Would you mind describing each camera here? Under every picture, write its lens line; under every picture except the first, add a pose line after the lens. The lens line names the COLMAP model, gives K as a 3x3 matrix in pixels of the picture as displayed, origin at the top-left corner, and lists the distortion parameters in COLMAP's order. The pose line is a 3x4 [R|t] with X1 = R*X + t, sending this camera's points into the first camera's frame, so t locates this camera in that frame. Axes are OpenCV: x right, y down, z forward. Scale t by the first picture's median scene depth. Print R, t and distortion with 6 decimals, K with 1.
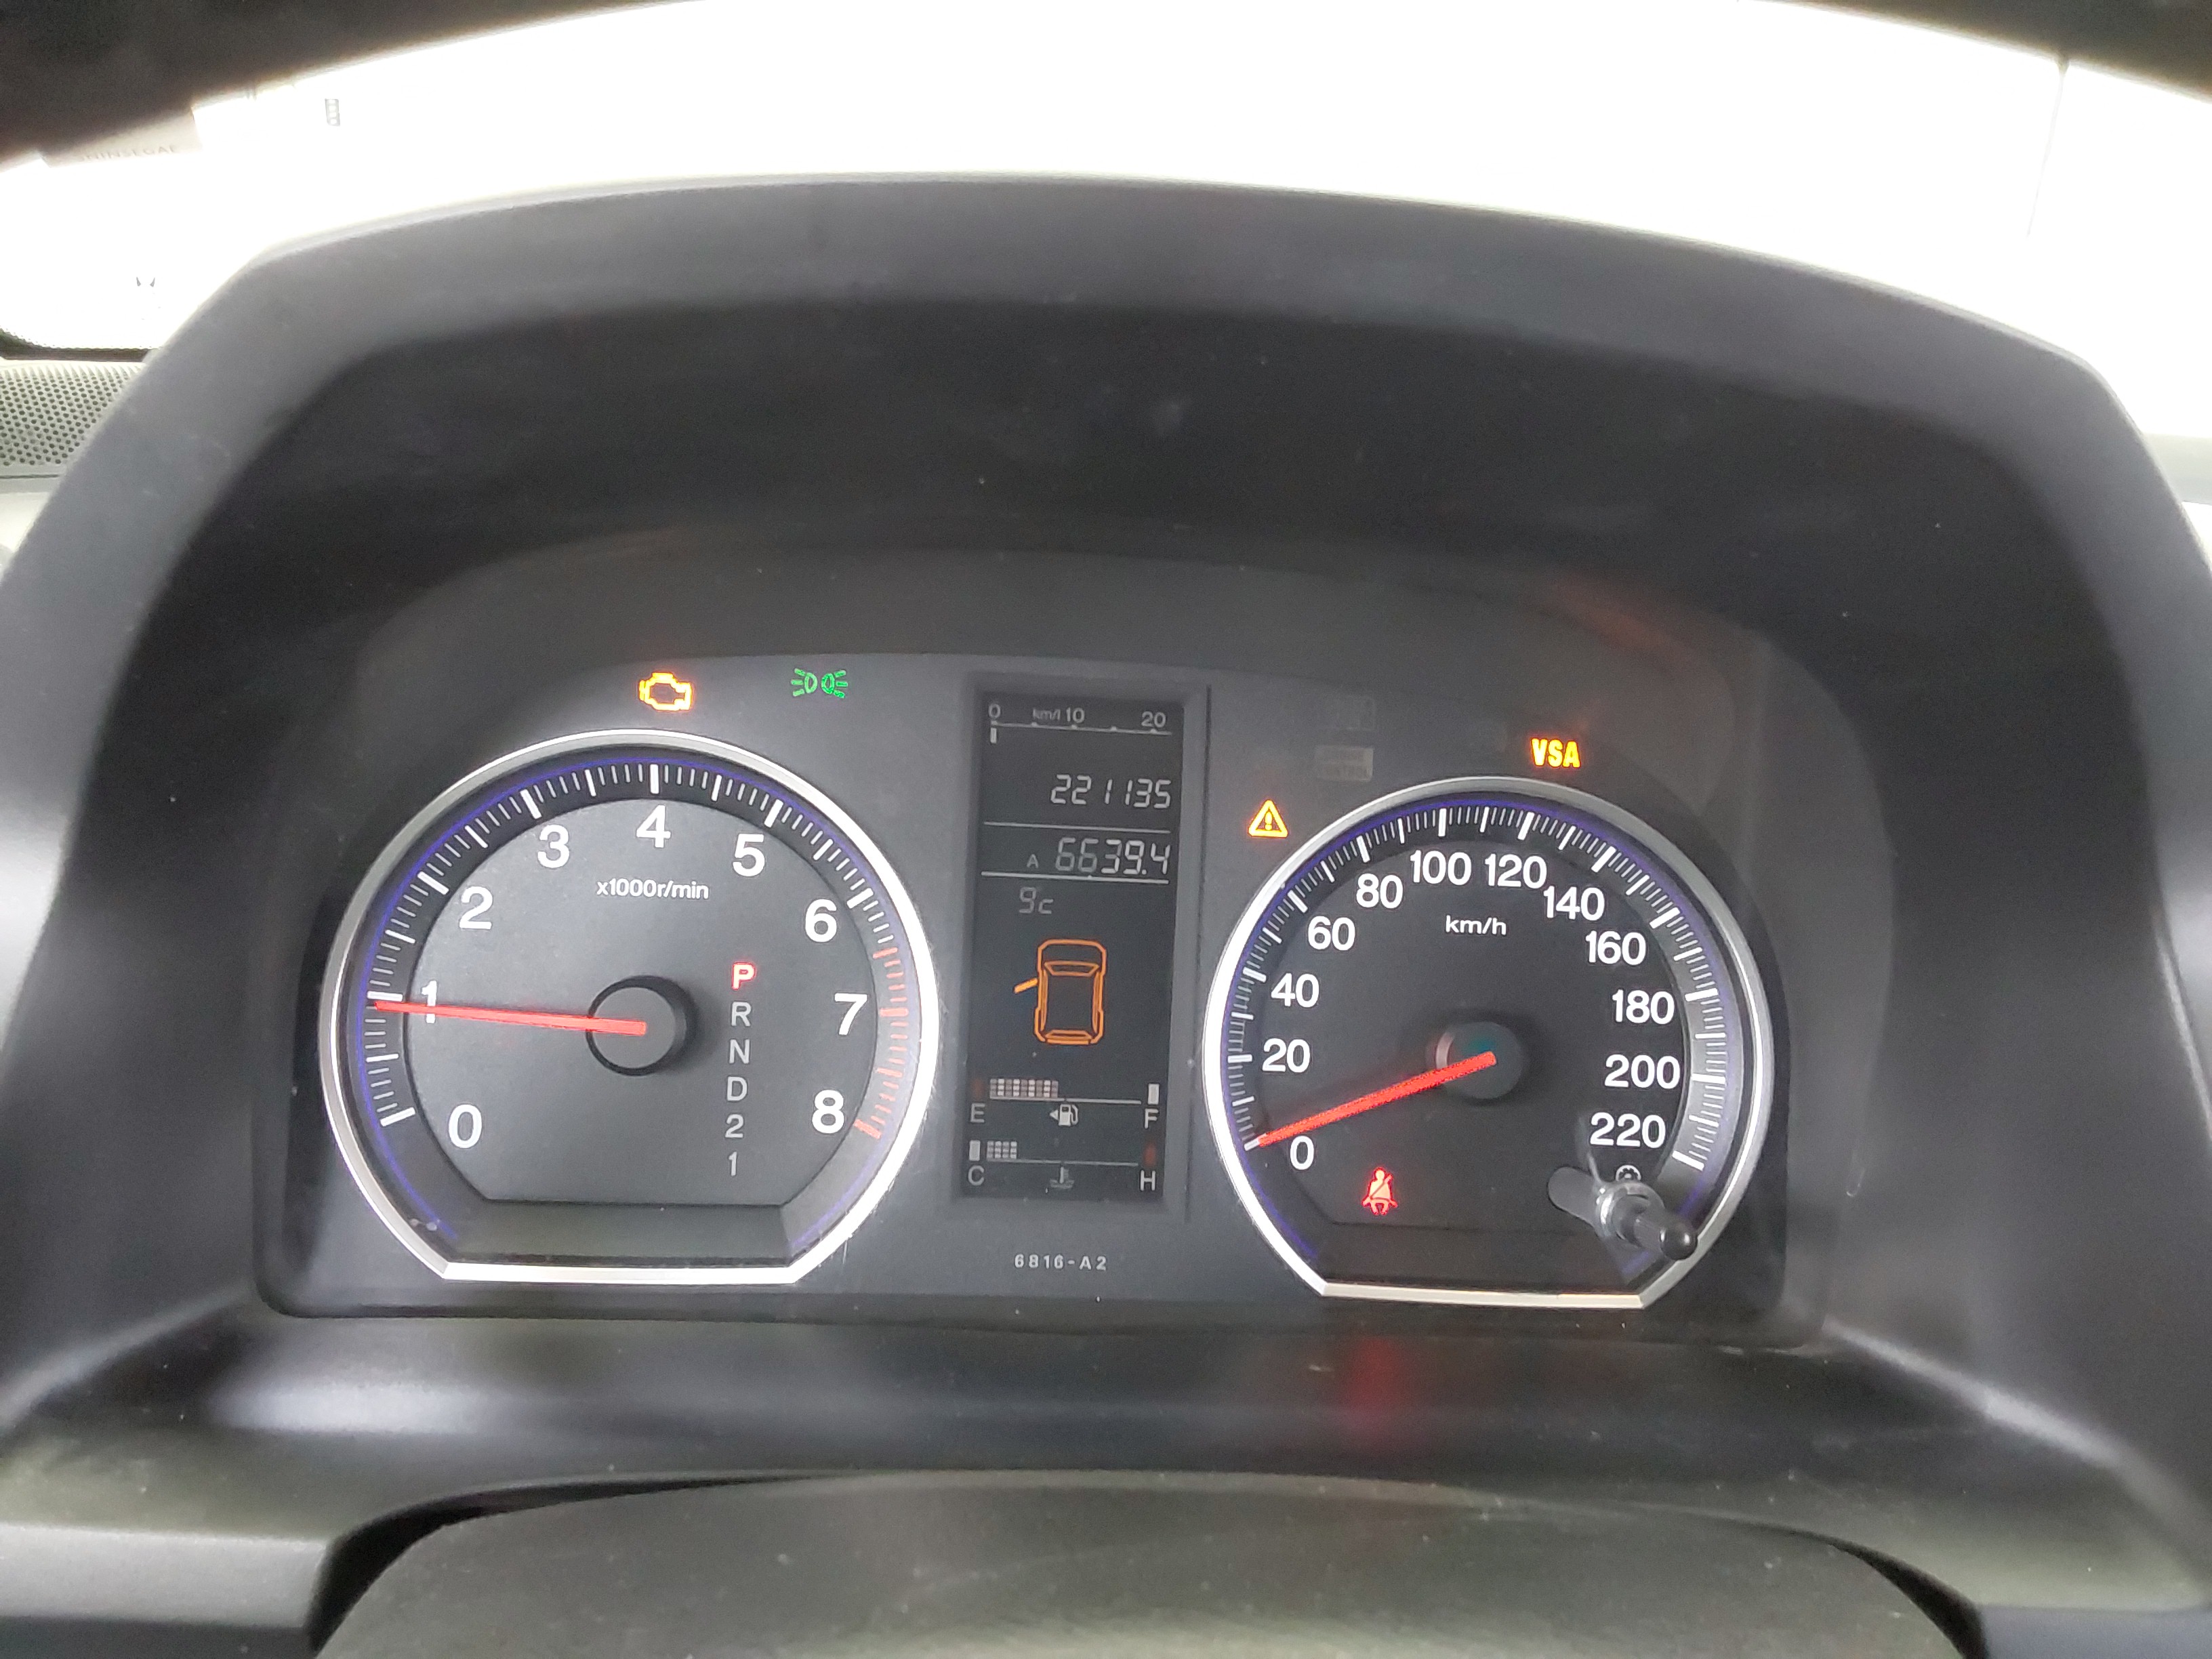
lens RADIAL K [[1793.7, 0, 1120.1], [0, 1793.7, 820.5], [0, 0, 1]] dist [0.142372, -0.236319]
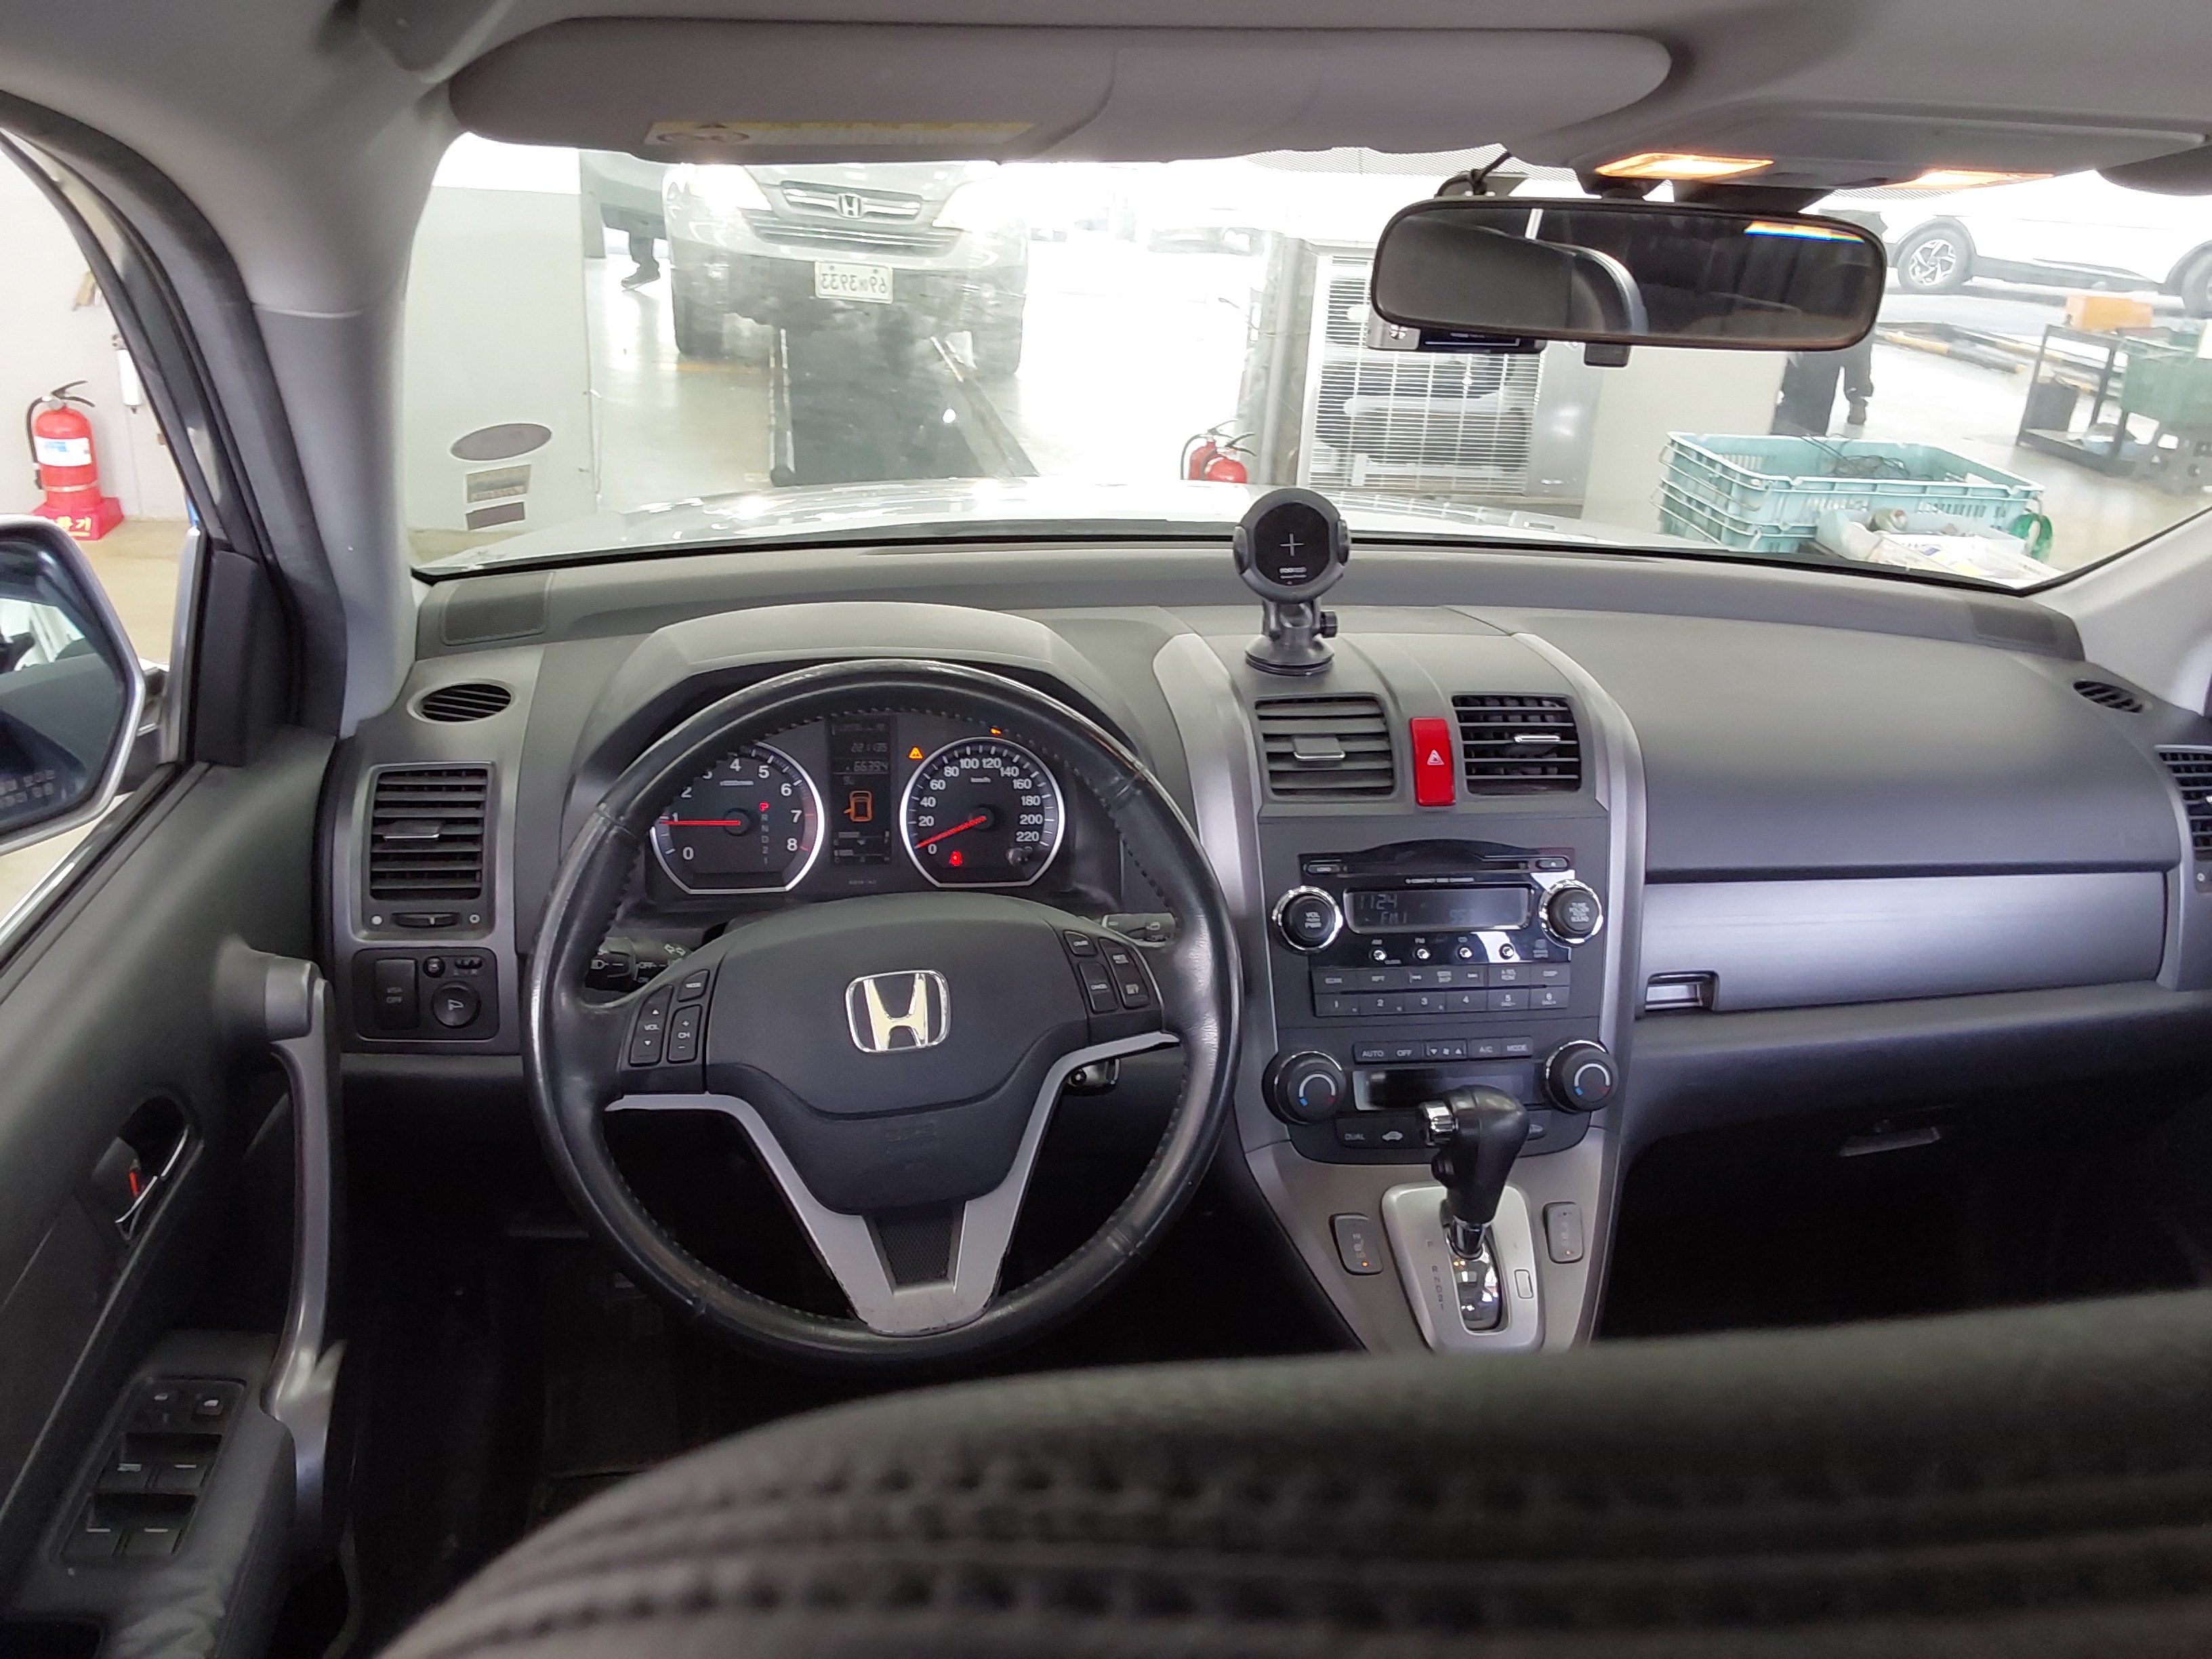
lens RADIAL K [[1793.7, 0, 1120.1], [0, 1793.7, 820.5], [0, 0, 1]] dist [0.142372, -0.236319]
pose [[0.992293, -0.058741, 0.109105, 0.085702], [0.047988, 0.993960, 0.098698, -0.190507], [-0.114244, -0.092702, 0.989118, -2.429395]]
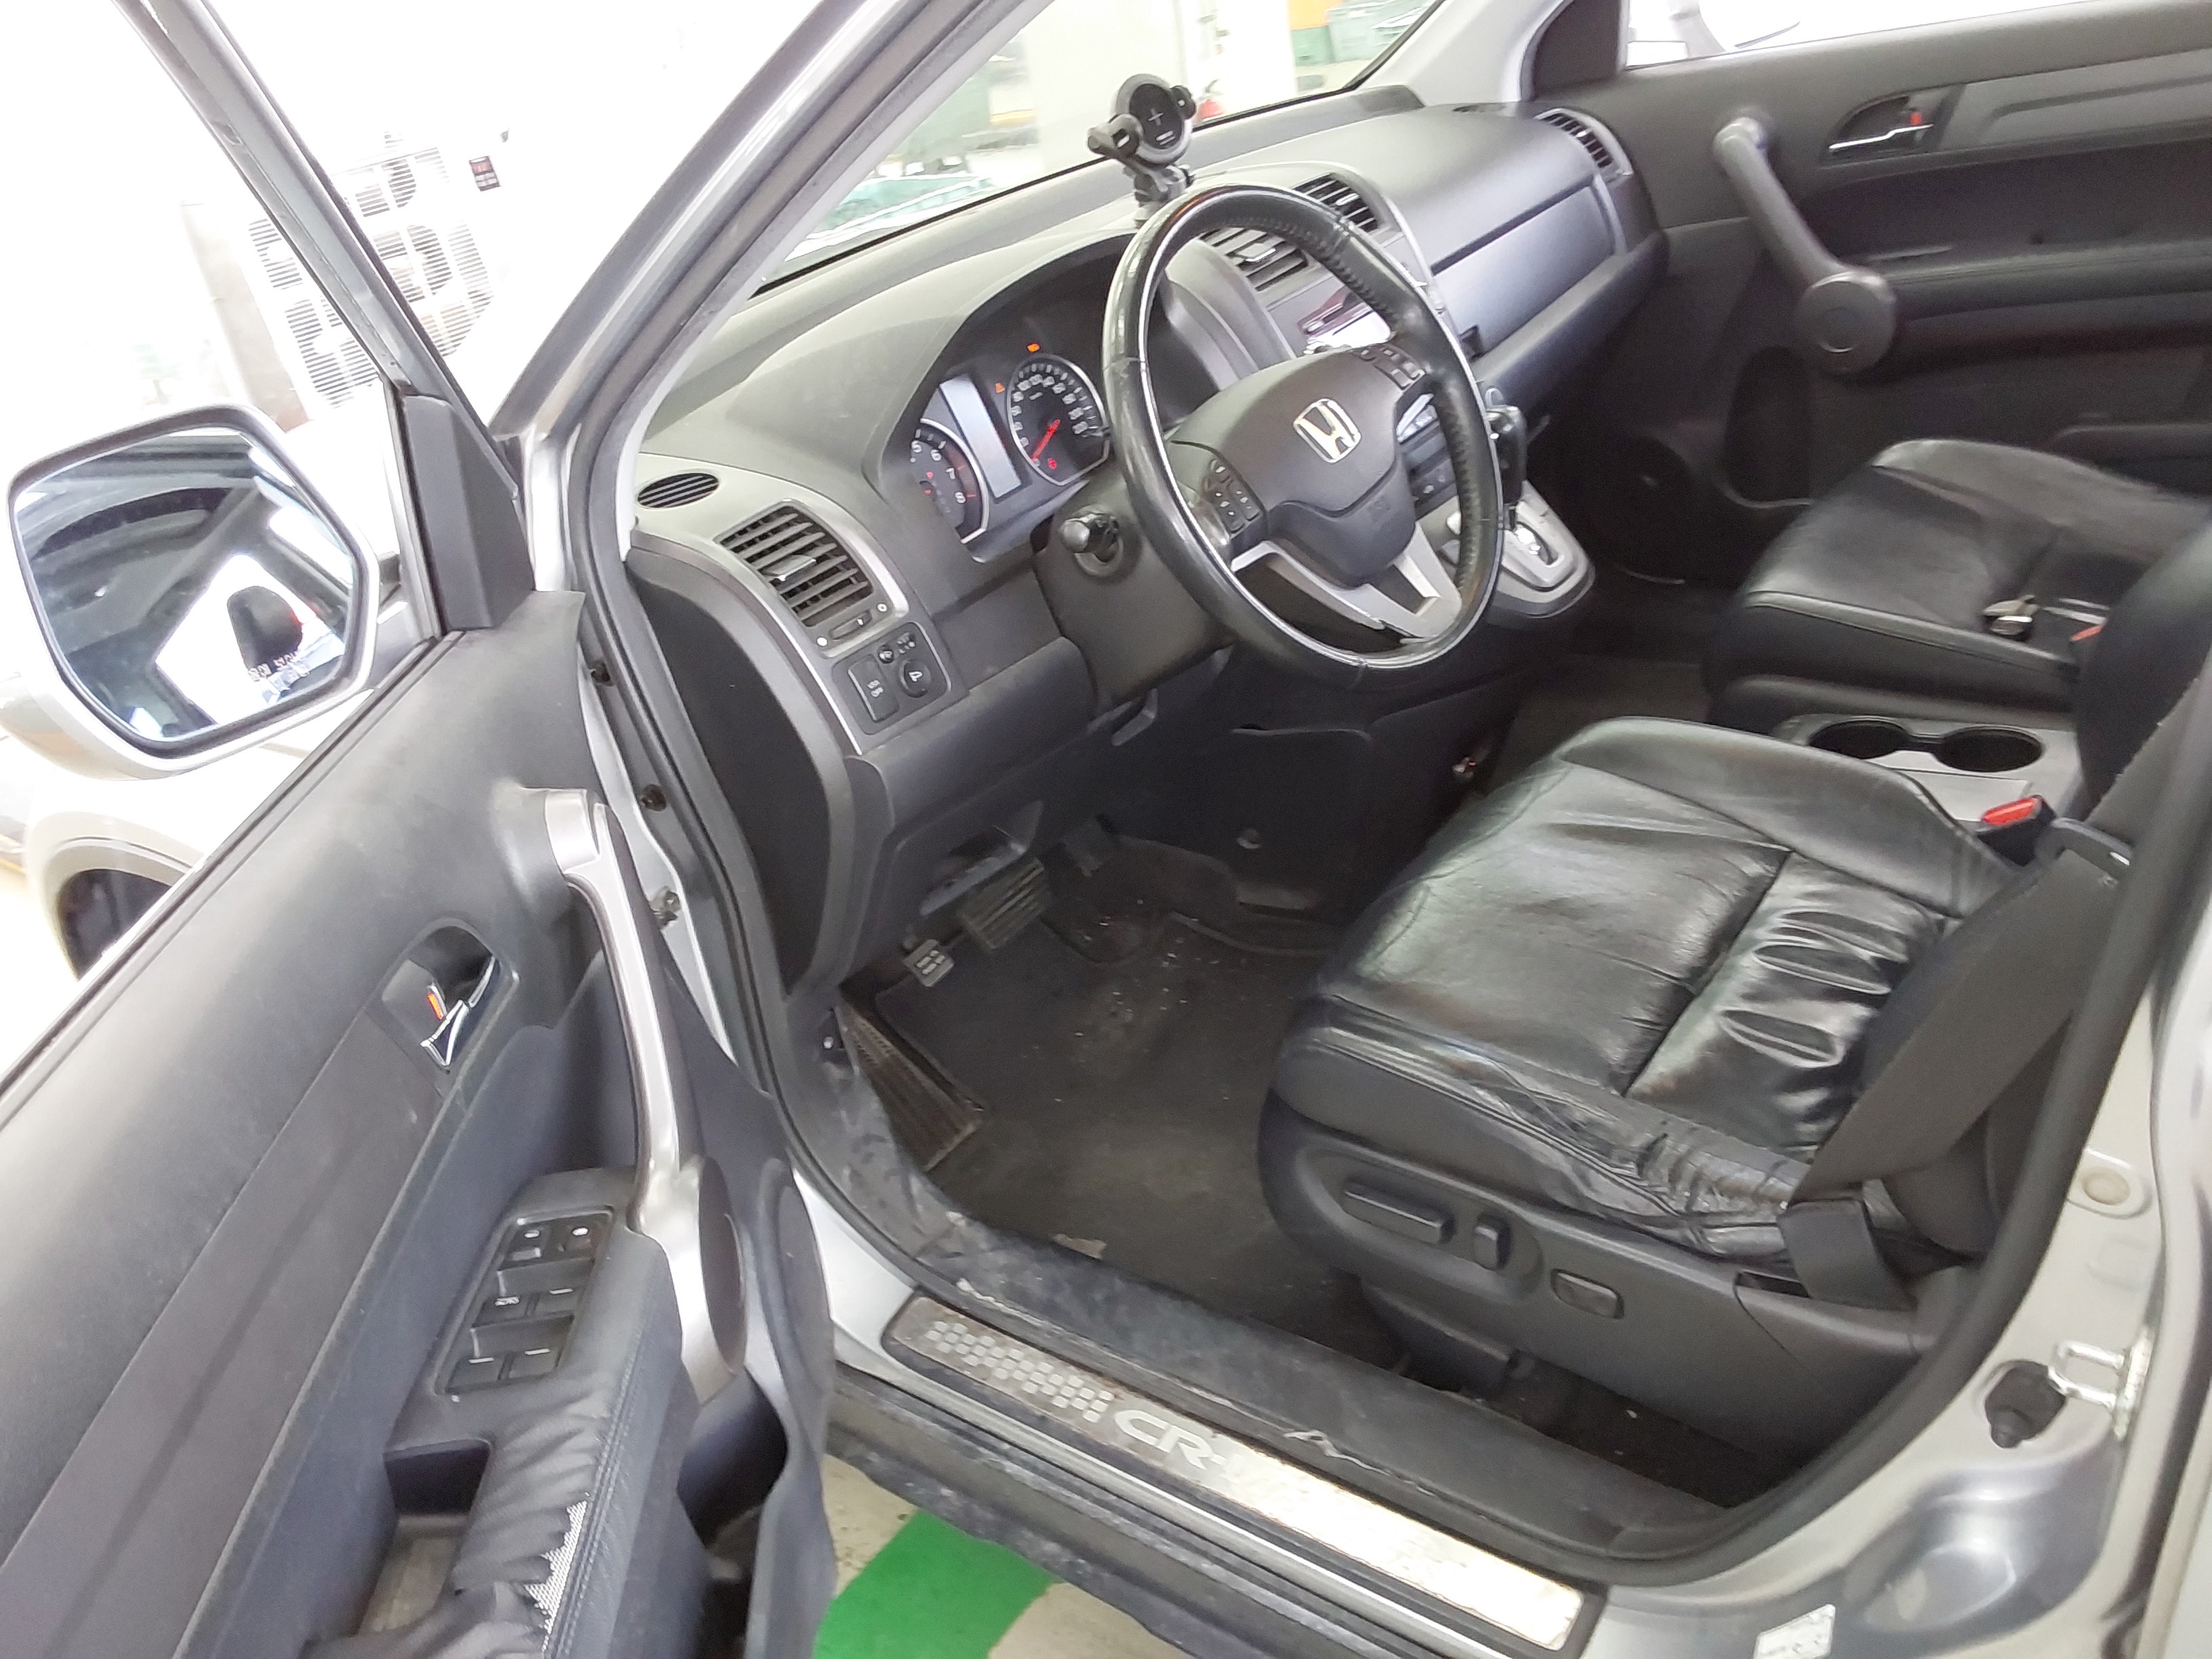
lens RADIAL K [[1817.4, 0, 1118.1], [0, 1817.4, 842.4], [0, 0, 1]] dist [0.156837, -0.247147]
pose [[0.622972, -0.527394, 0.577721, -2.666677], [0.441121, 0.846764, 0.297328, -0.241878], [-0.646002, 0.069617, 0.760155, -2.245970]]
